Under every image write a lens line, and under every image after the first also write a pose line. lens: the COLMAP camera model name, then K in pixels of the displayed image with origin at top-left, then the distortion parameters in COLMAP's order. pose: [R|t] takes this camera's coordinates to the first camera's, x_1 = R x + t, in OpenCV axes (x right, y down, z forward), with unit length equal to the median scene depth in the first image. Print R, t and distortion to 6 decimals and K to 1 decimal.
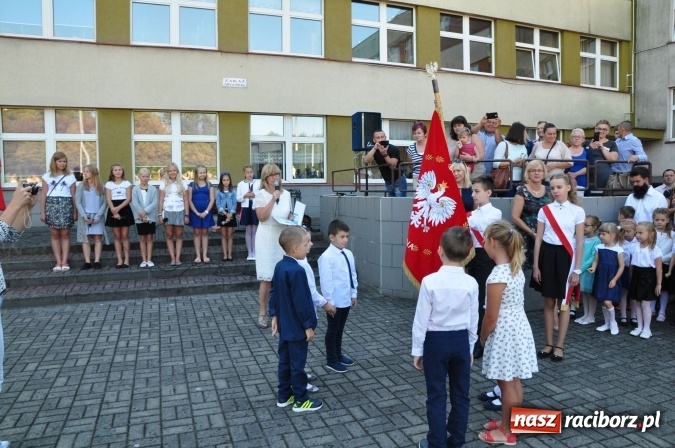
lens RADIAL K [[519.4, 0, 337.8], [0, 519.4, 221.1], [0, 0, 1]] dist [-0.072976, 0.038870]
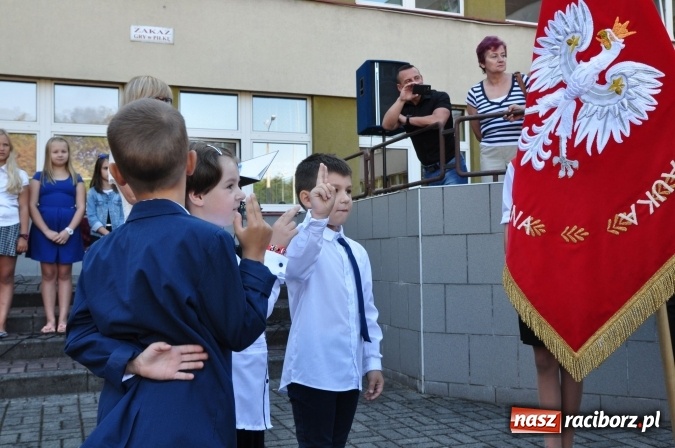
lens RADIAL K [[765.5, 0, 337.0], [0, 765.5, 211.4], [0, 0, 1]] dist [-0.030988, 0.000000]
pose [[0.999951, -0.009765, -0.001661, 0.007838], [0.009472, 0.991715, -0.128109, 0.060037], [0.002899, 0.128087, 0.991759, 0.268318]]
